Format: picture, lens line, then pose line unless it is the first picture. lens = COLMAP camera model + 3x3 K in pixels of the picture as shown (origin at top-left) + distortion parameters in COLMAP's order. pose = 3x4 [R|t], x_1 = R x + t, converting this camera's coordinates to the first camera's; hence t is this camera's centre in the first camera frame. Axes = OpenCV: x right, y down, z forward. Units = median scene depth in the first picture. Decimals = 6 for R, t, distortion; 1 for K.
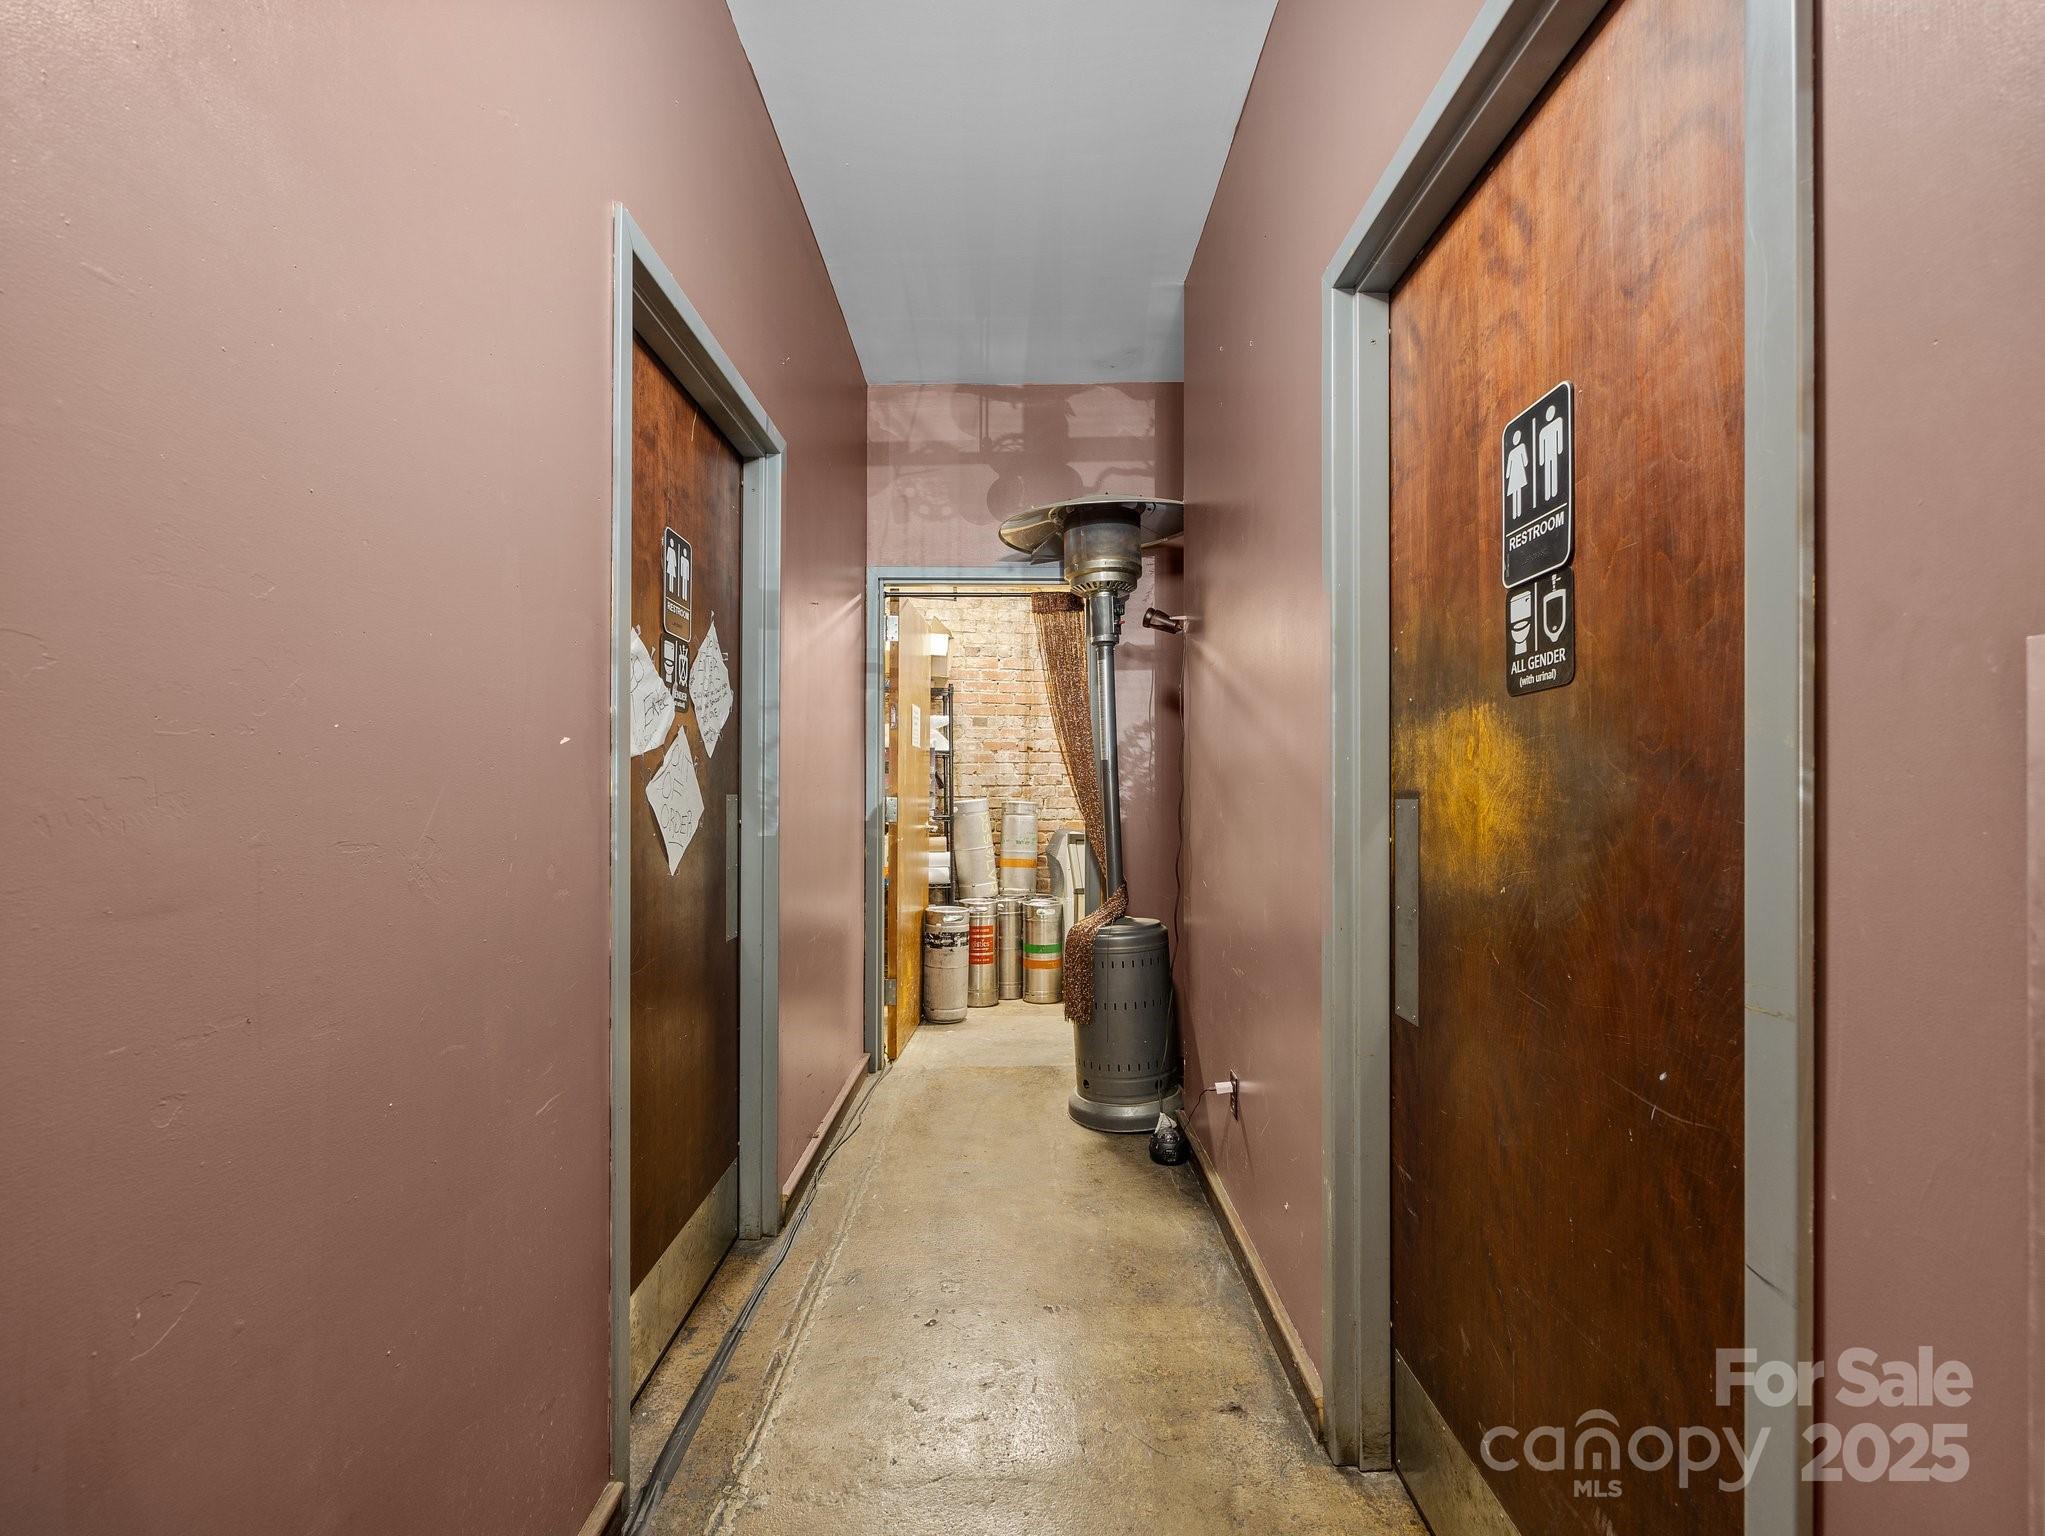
lens RADIAL K [[820.4, 0, 1023.3], [0, 820.4, 779.1], [0, 0, 1]] dist [-0.000315, -0.000011]
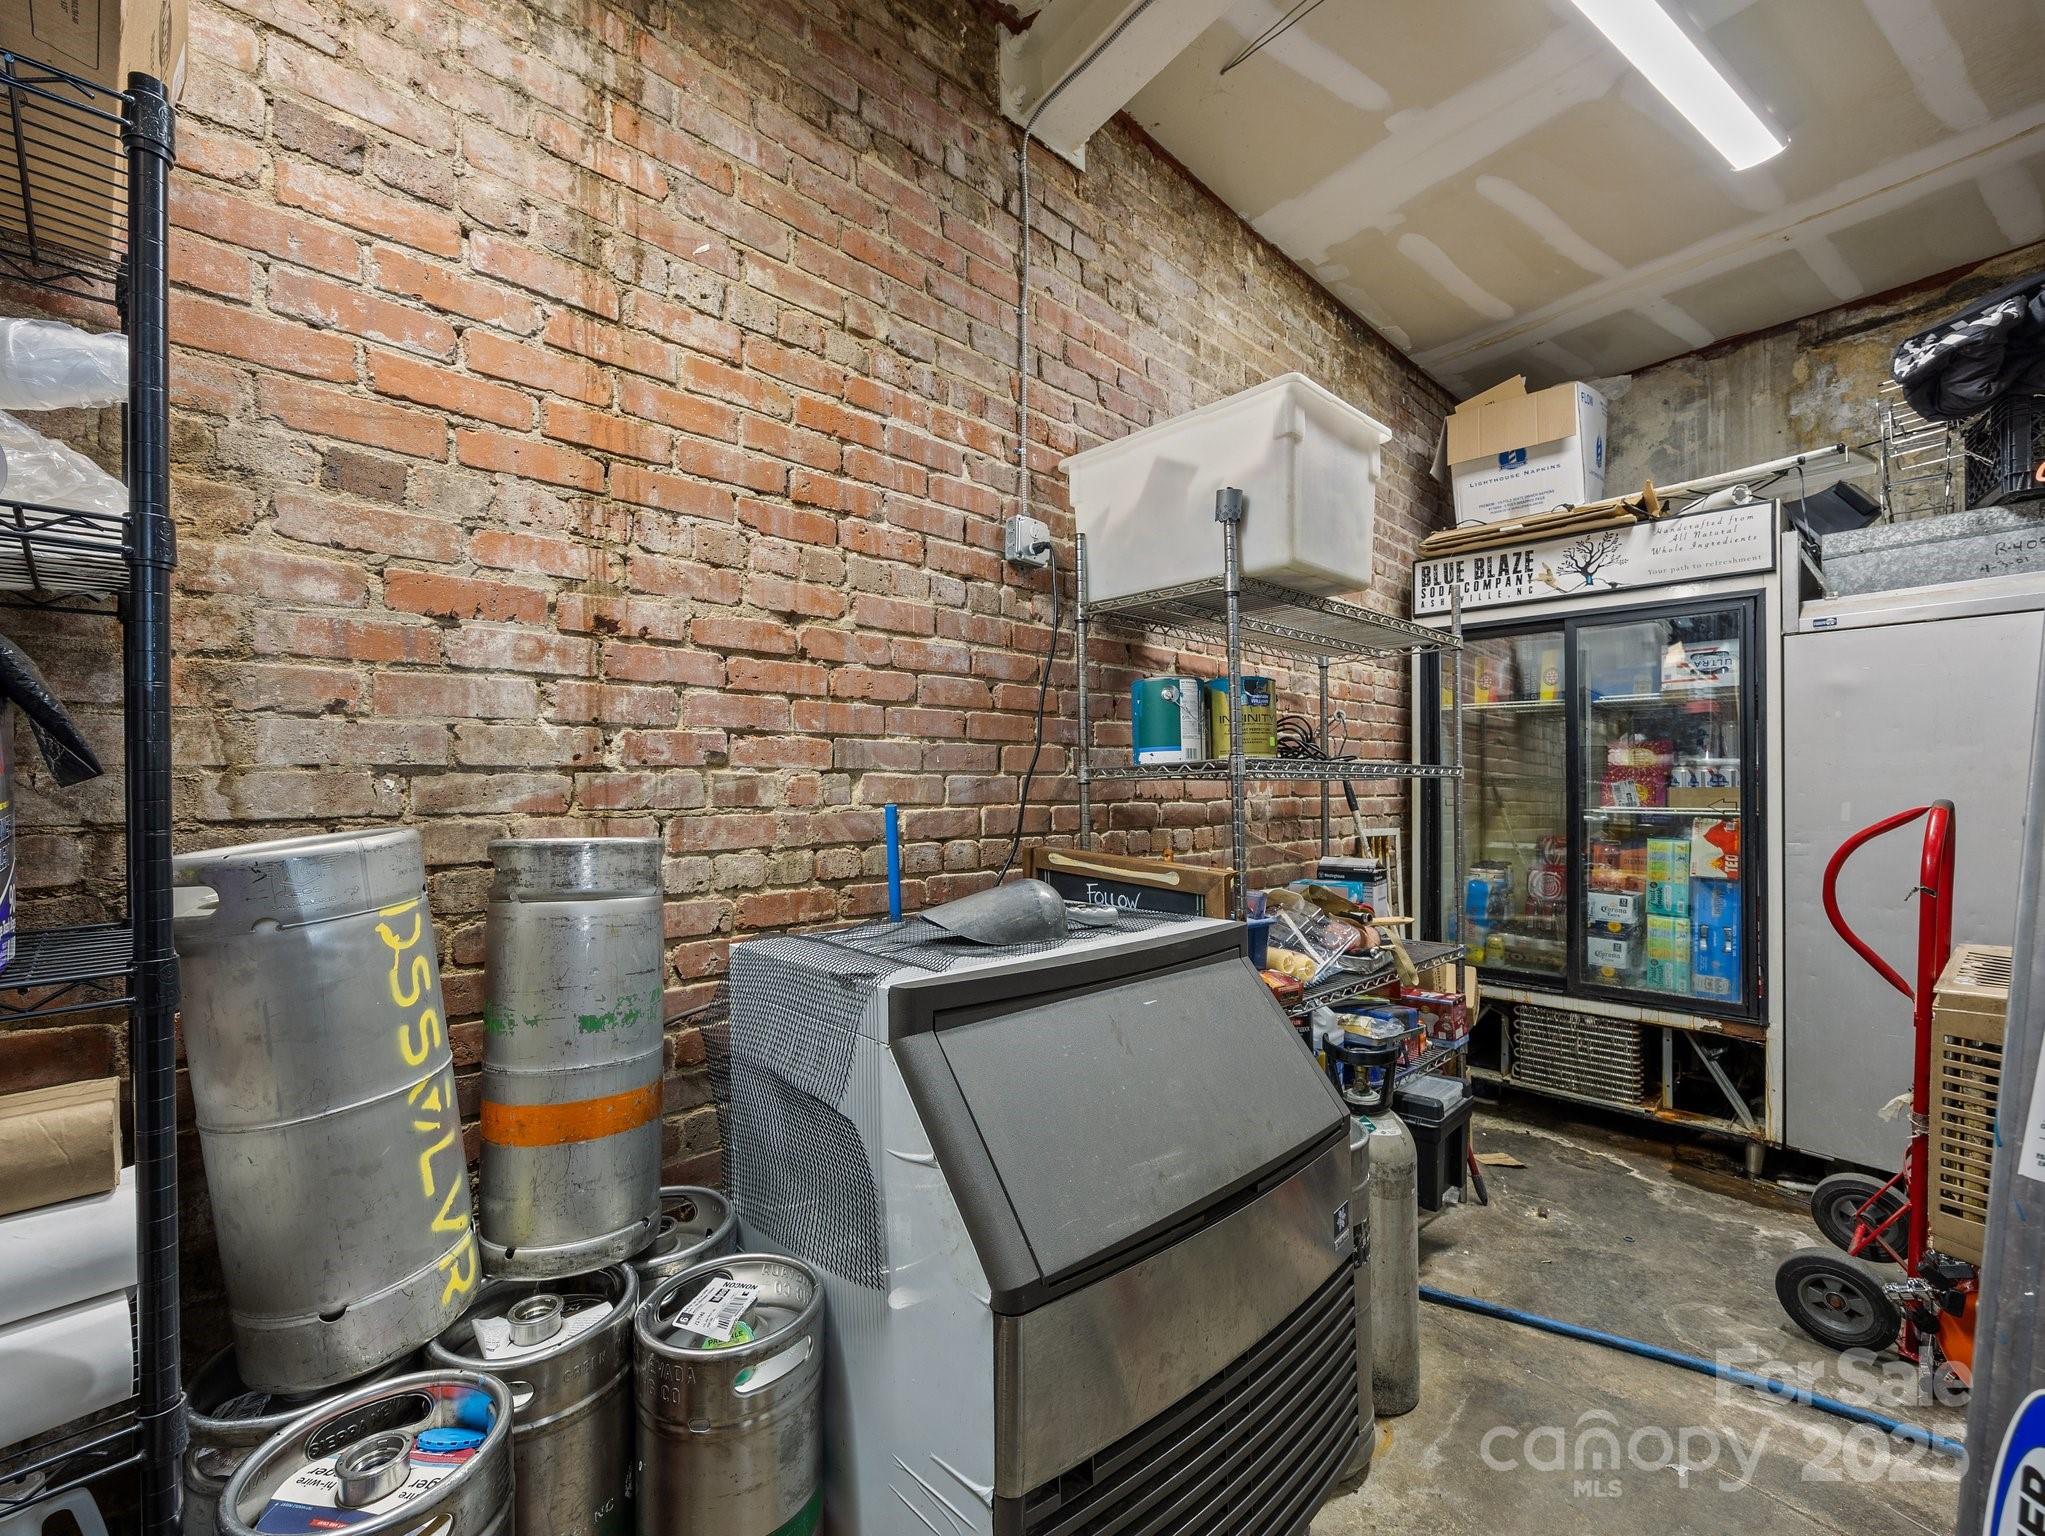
lens RADIAL K [[882.8, 0, 1027.5], [0, 882.8, 780.1], [0, 0, 1]] dist [-0.002810, 0.000558]
pose [[0.823855, -0.004540, 0.566782, -0.041071], [-0.000927, 0.999956, 0.009358, 0.008777], [-0.566800, -0.008235, 0.823814, 0.712174]]
